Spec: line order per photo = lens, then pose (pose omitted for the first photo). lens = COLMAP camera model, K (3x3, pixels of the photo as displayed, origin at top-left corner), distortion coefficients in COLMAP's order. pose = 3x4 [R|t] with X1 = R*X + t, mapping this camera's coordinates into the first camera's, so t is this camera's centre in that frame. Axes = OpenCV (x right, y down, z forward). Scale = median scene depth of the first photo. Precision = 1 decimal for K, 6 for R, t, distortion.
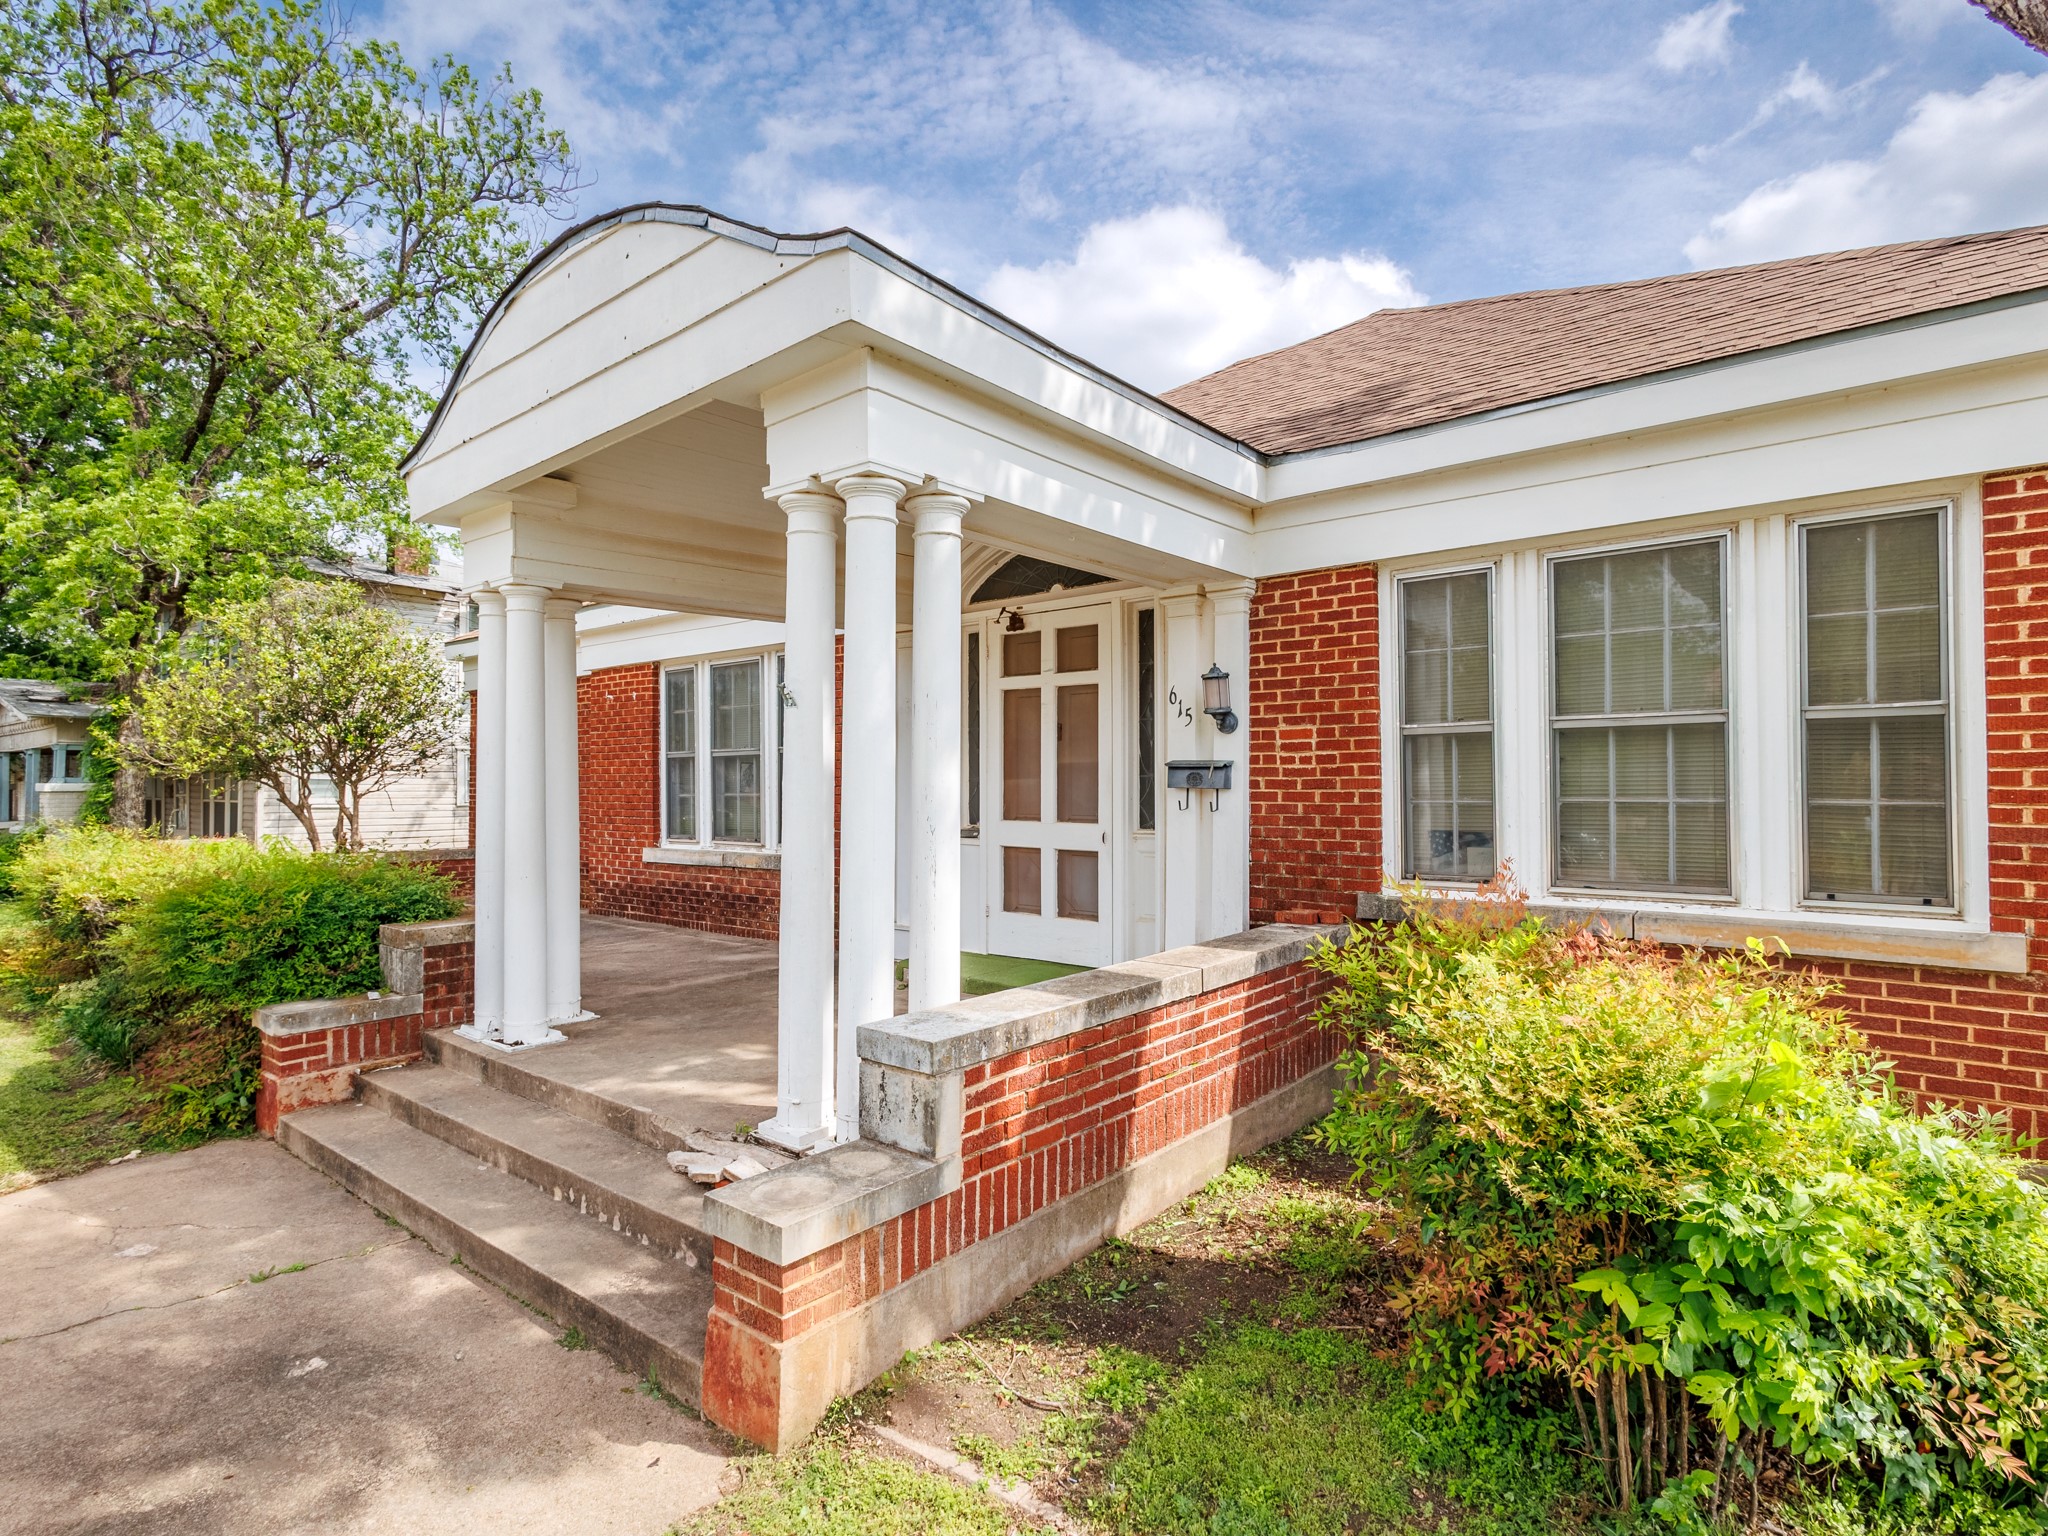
lens RADIAL K [[1052.3, 0, 1015.9], [0, 1052.3, 777.3], [0, 0, 1]] dist [0.010692, 0.001248]
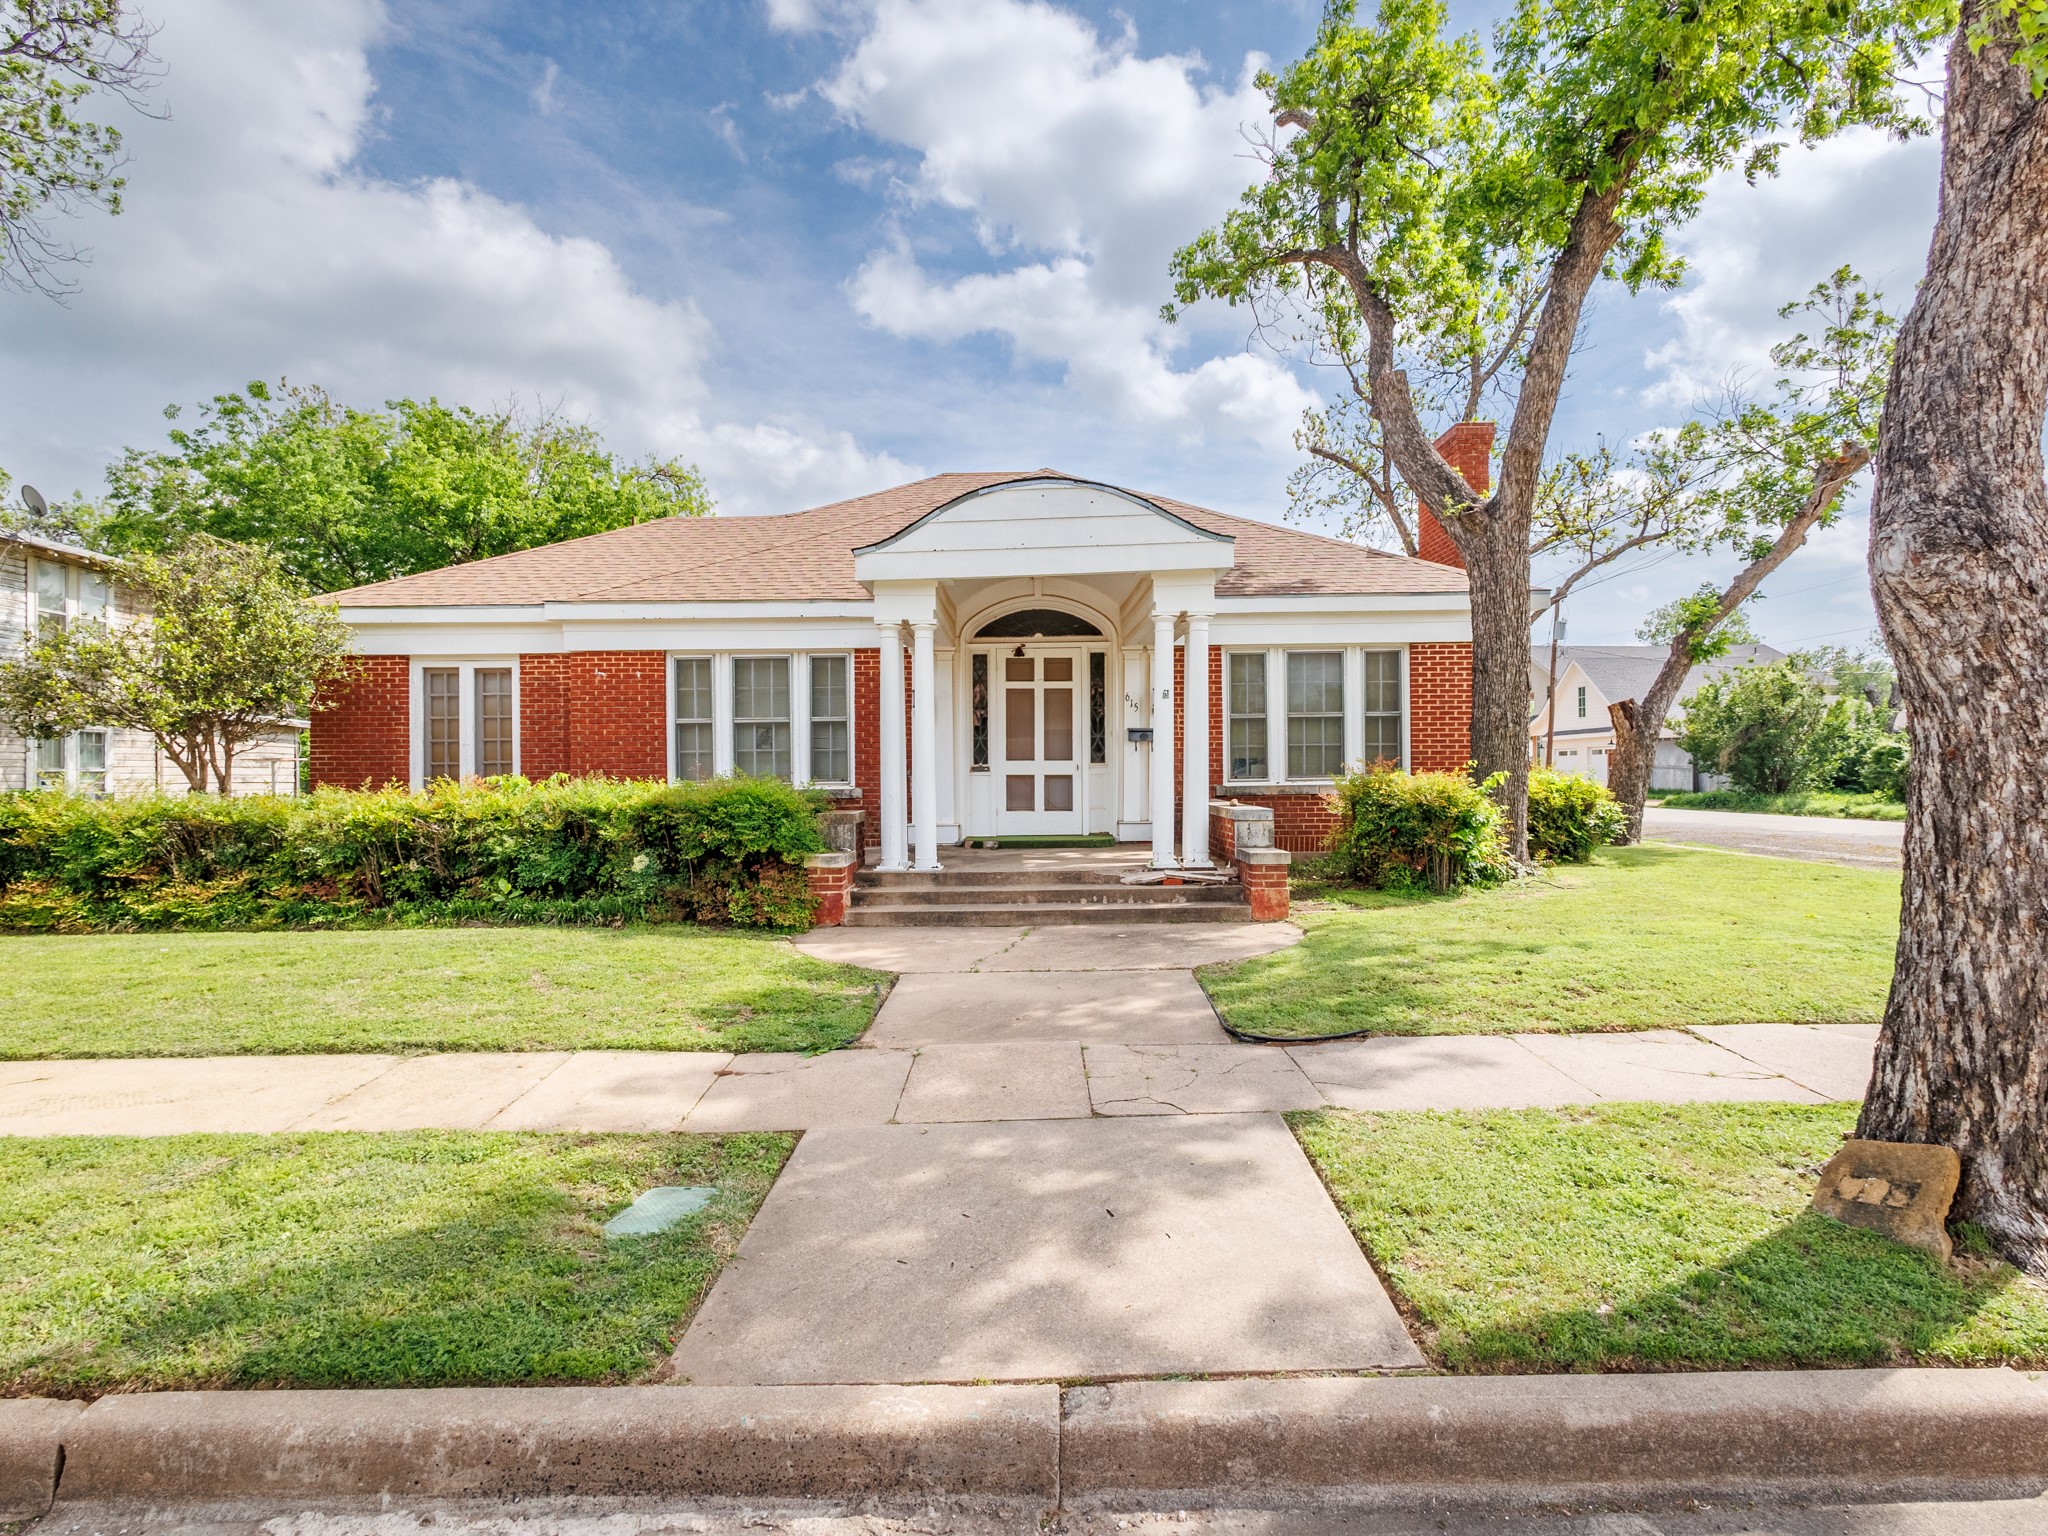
lens RADIAL K [[1052.3, 0, 1015.9], [0, 1052.3, 777.3], [0, 0, 1]] dist [0.010692, 0.001248]
pose [[0.770112, -0.004668, 0.637891, -1.251890], [0.003487, 0.999989, 0.003108, 0.068849], [-0.637899, -0.000169, 0.770120, -0.432683]]
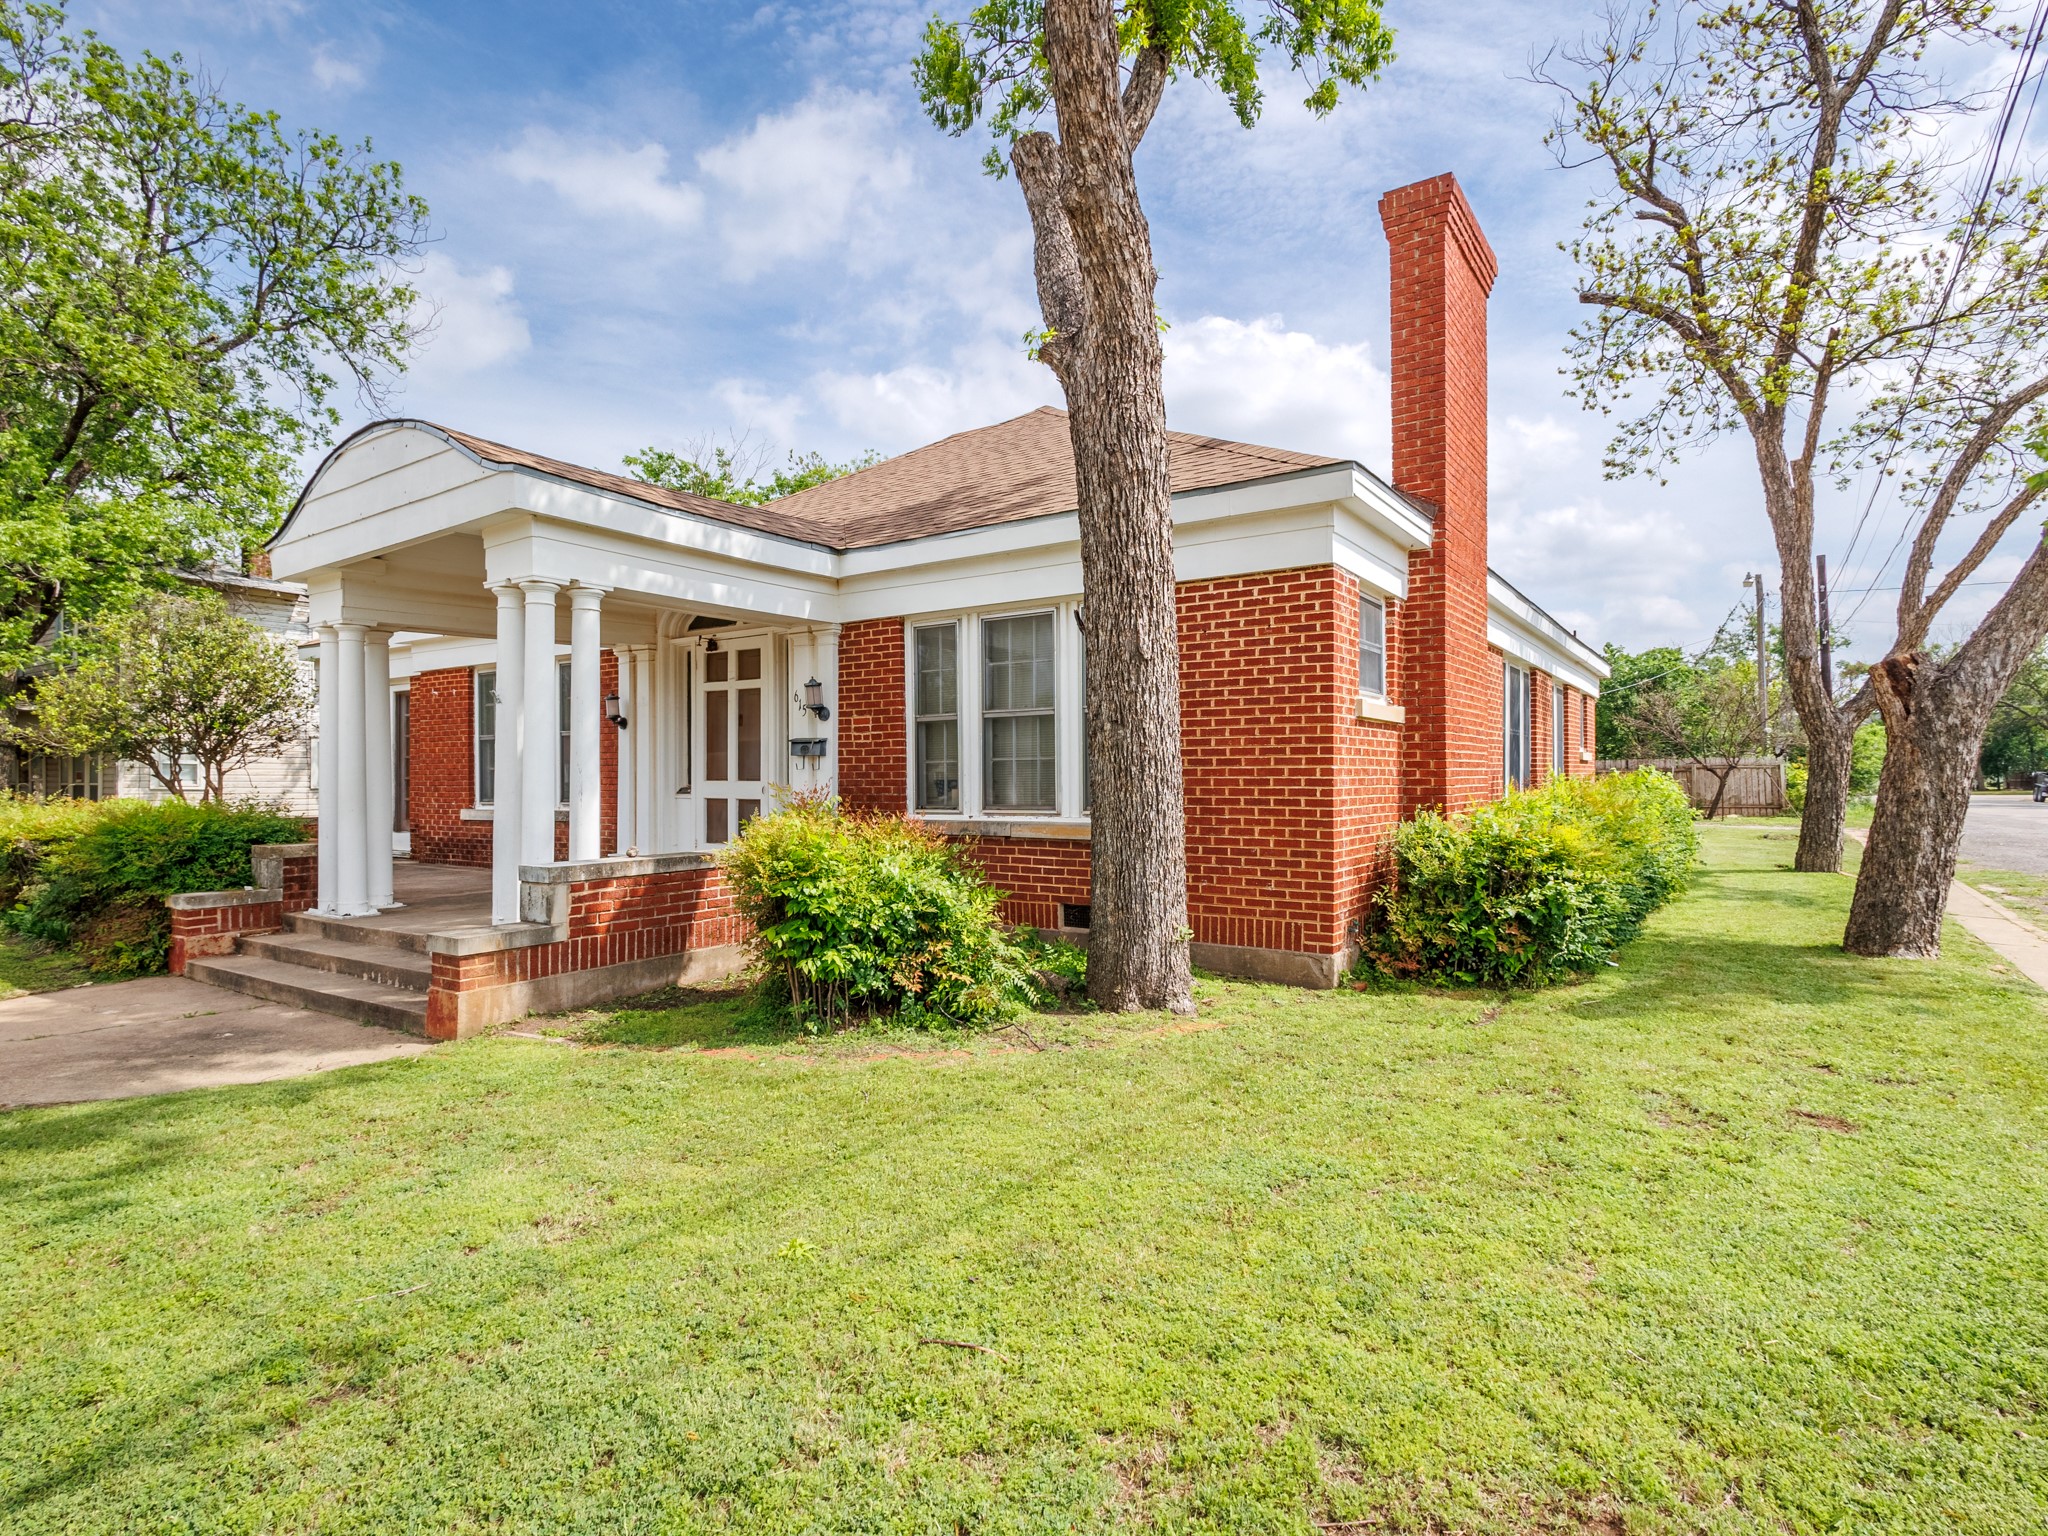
lens RADIAL K [[1062.5, 0, 1024.0], [0, 1062.5, 768.0], [0, 0, 1]] dist [0.004175, -0.000606]
pose [[0.994807, -0.000344, 0.101783, 0.300394], [0.000772, 0.999991, -0.004172, 0.032290], [-0.101781, 0.004229, 0.994798, -0.551759]]
